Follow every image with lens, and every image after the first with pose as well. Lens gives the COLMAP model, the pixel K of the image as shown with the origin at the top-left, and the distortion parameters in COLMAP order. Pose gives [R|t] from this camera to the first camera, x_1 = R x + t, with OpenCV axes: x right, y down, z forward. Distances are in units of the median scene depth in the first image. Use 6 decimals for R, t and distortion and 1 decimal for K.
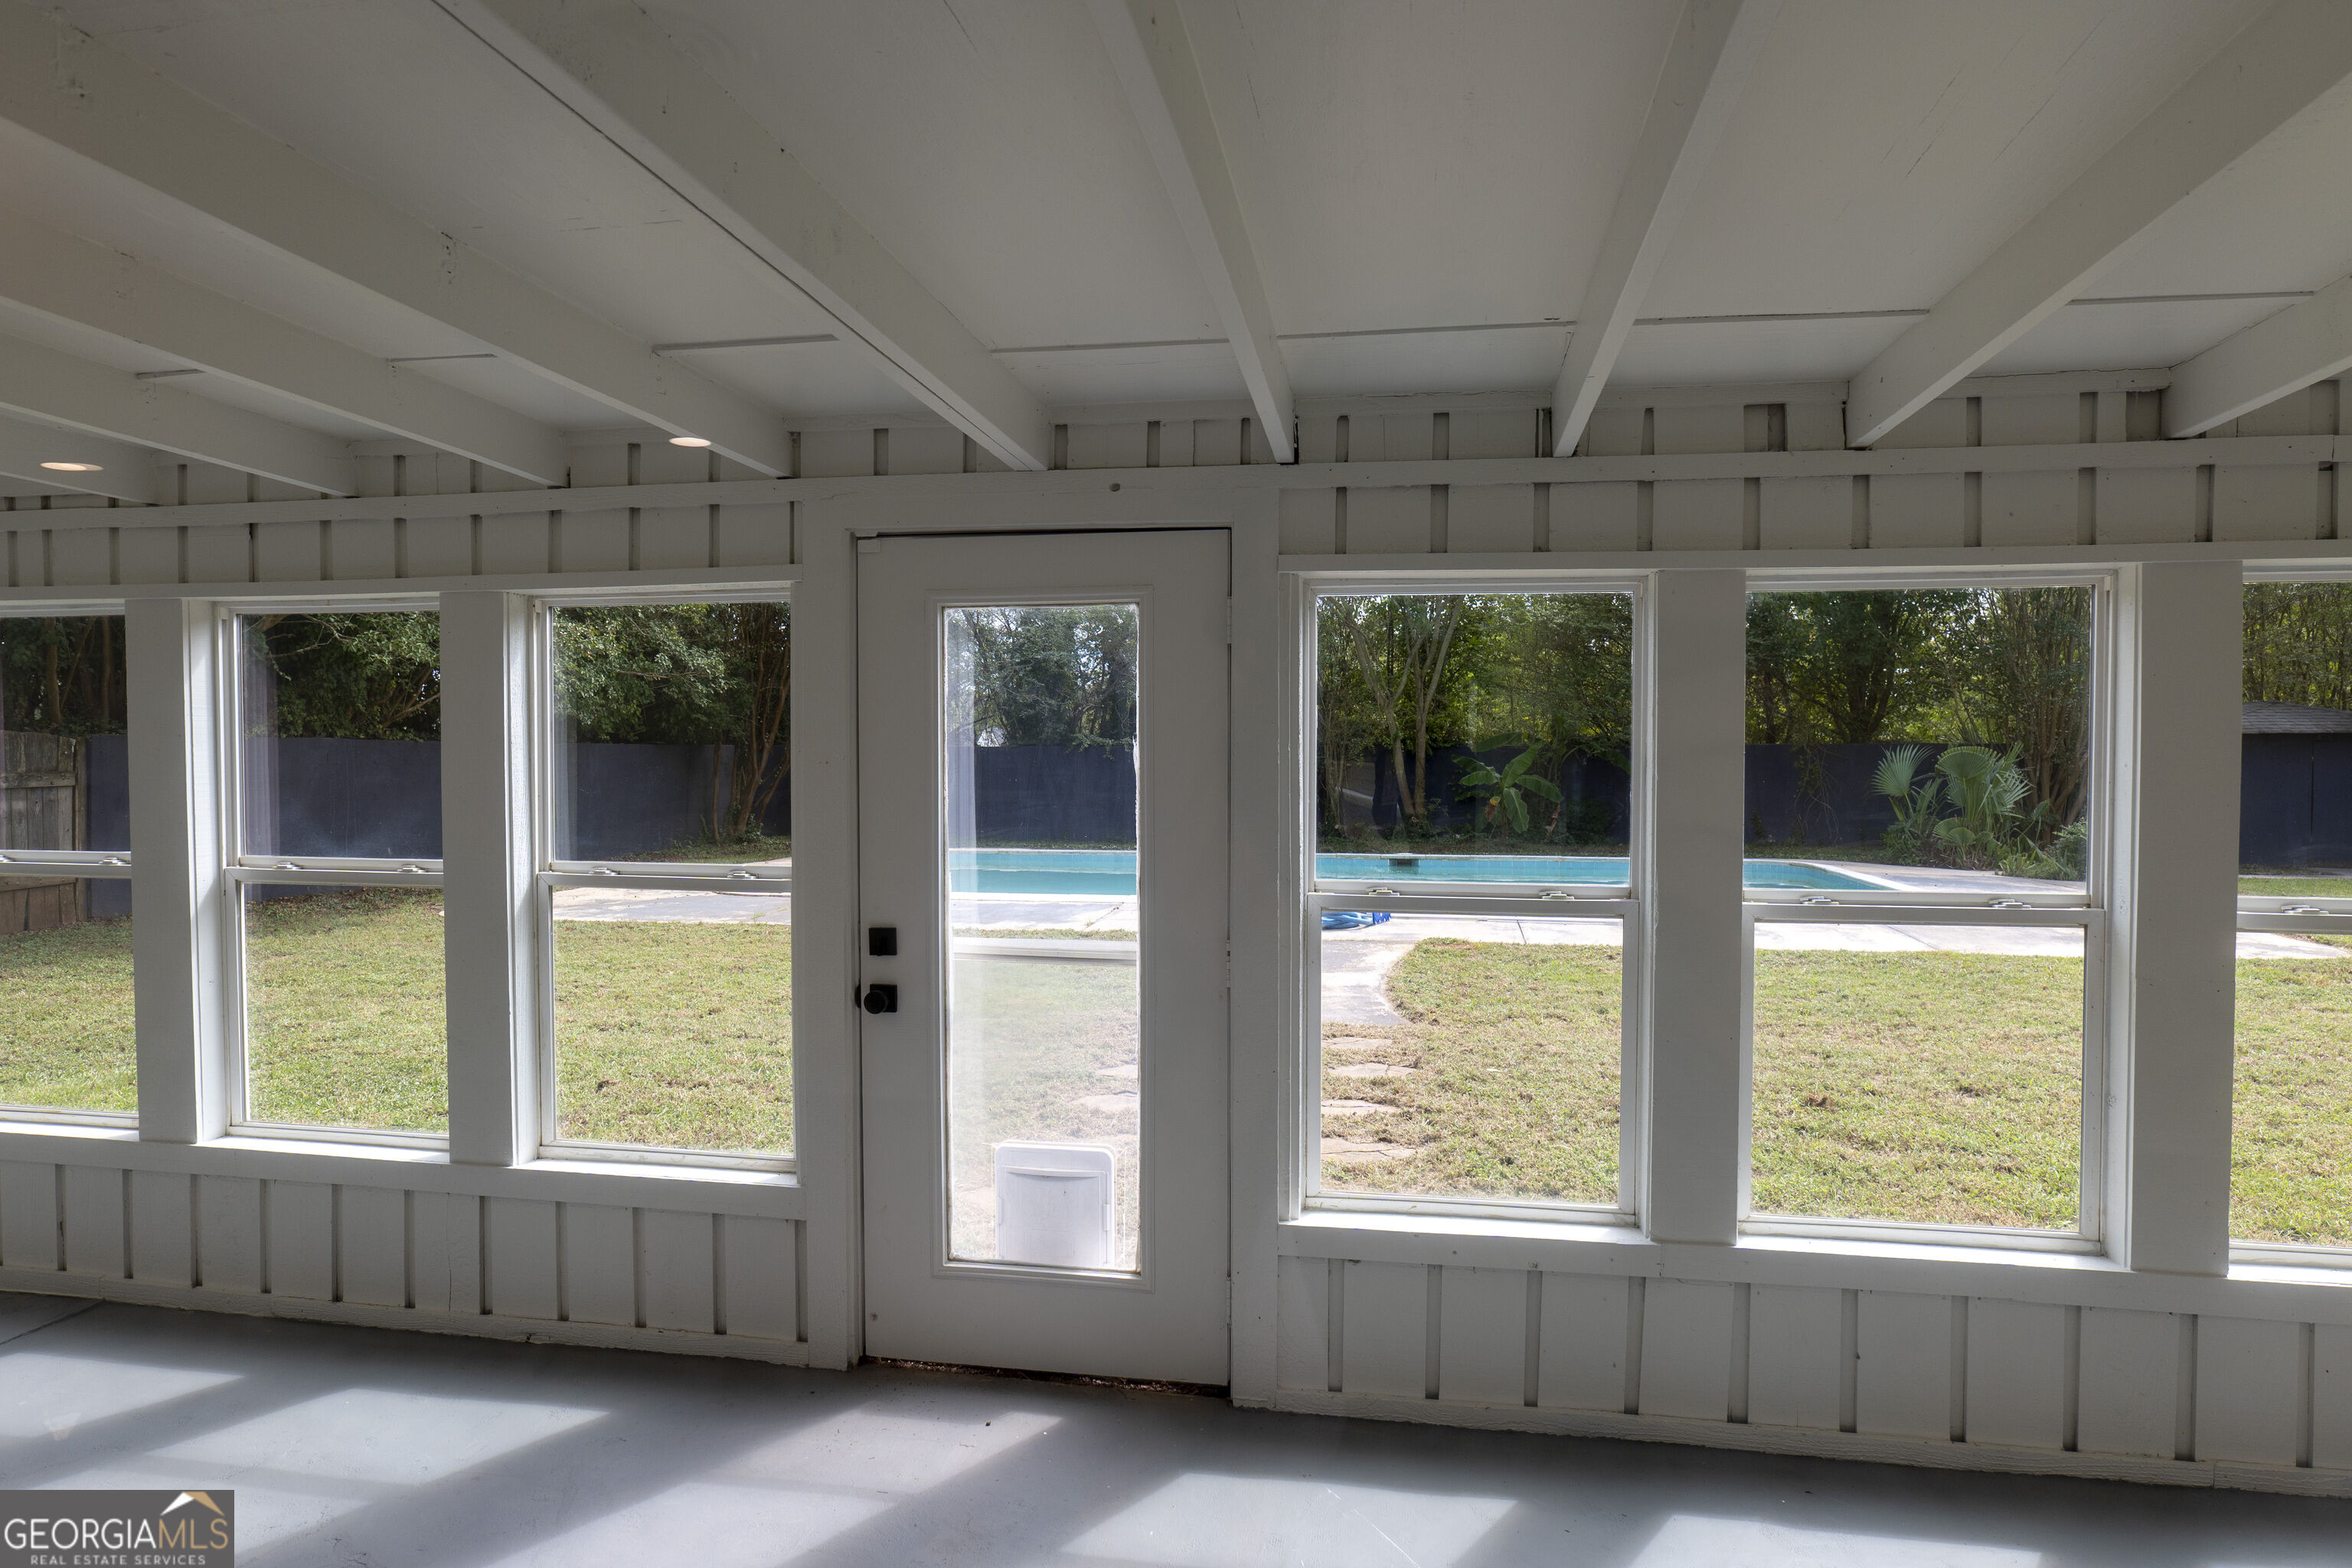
lens RADIAL K [[1376.0, 0, 1175.2], [0, 1376.0, 758.6], [0, 0, 1]] dist [-0.000815, 0.002064]
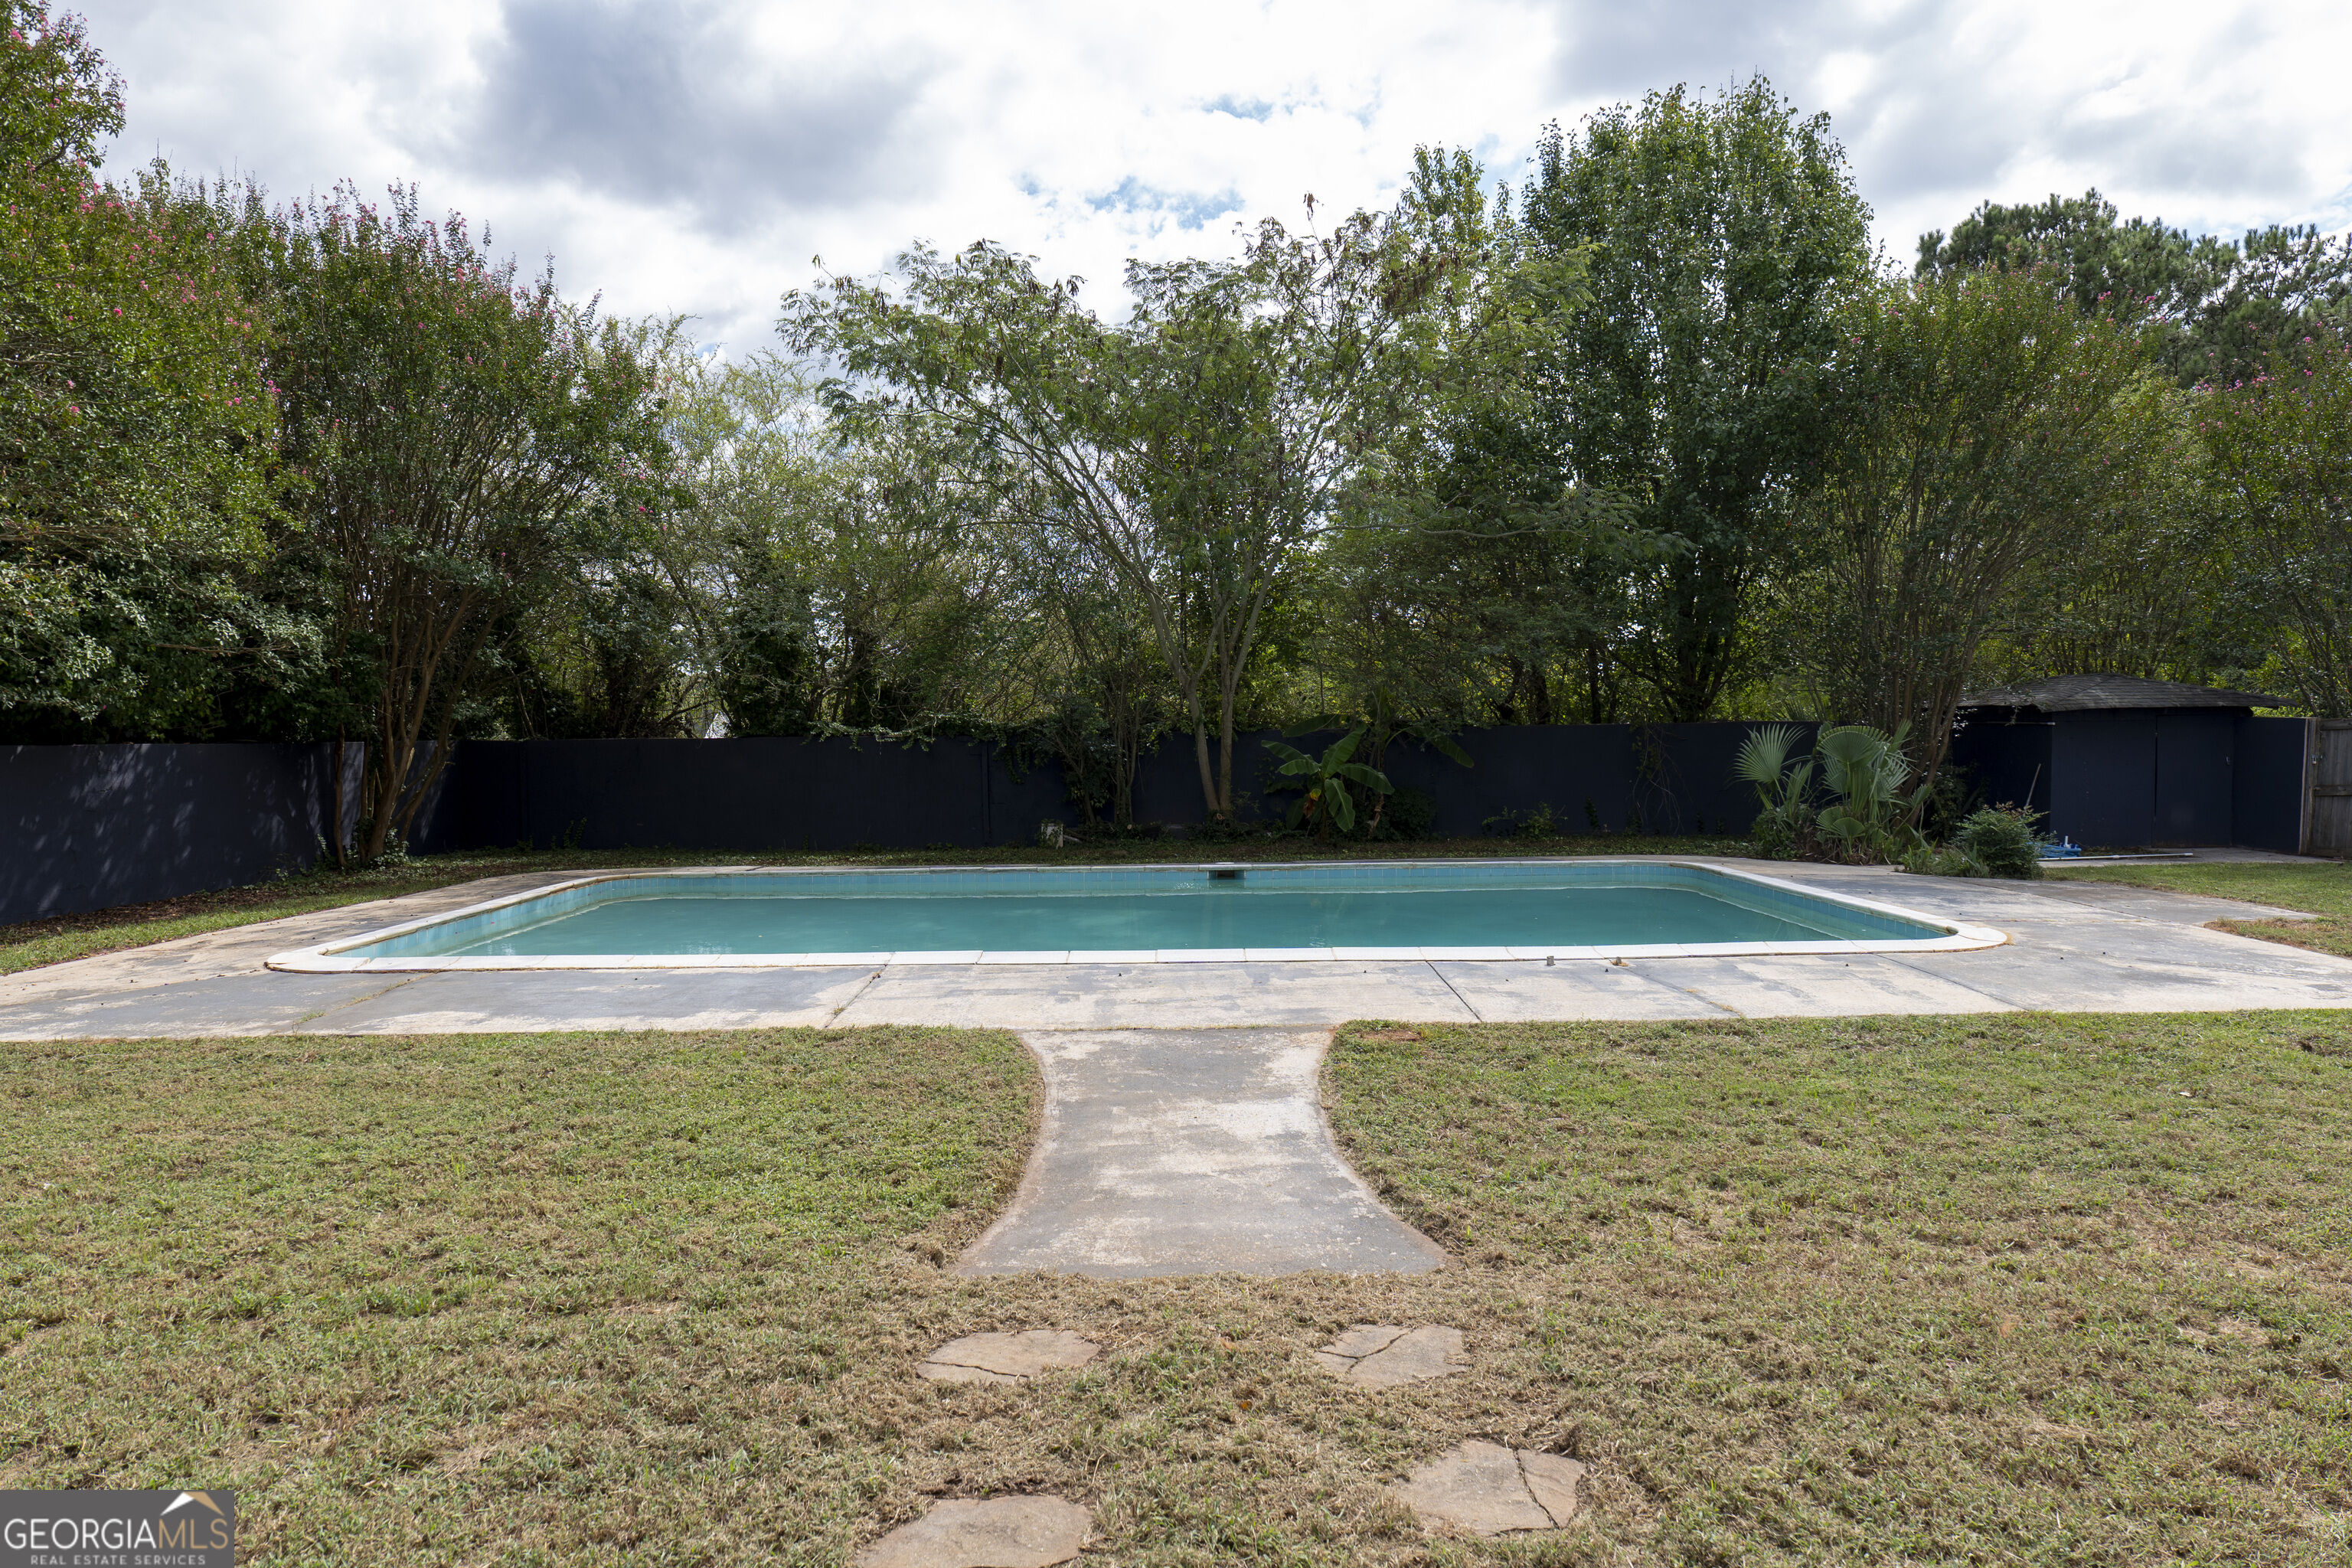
lens RADIAL K [[1376.0, 0, 1175.2], [0, 1376.0, 758.6], [0, 0, 1]] dist [-0.000815, 0.002064]
pose [[0.983278, -0.016807, 0.181336, -0.010169], [0.014466, 0.999794, 0.014222, -0.004977], [-0.181538, -0.011360, 0.983318, 0.163281]]
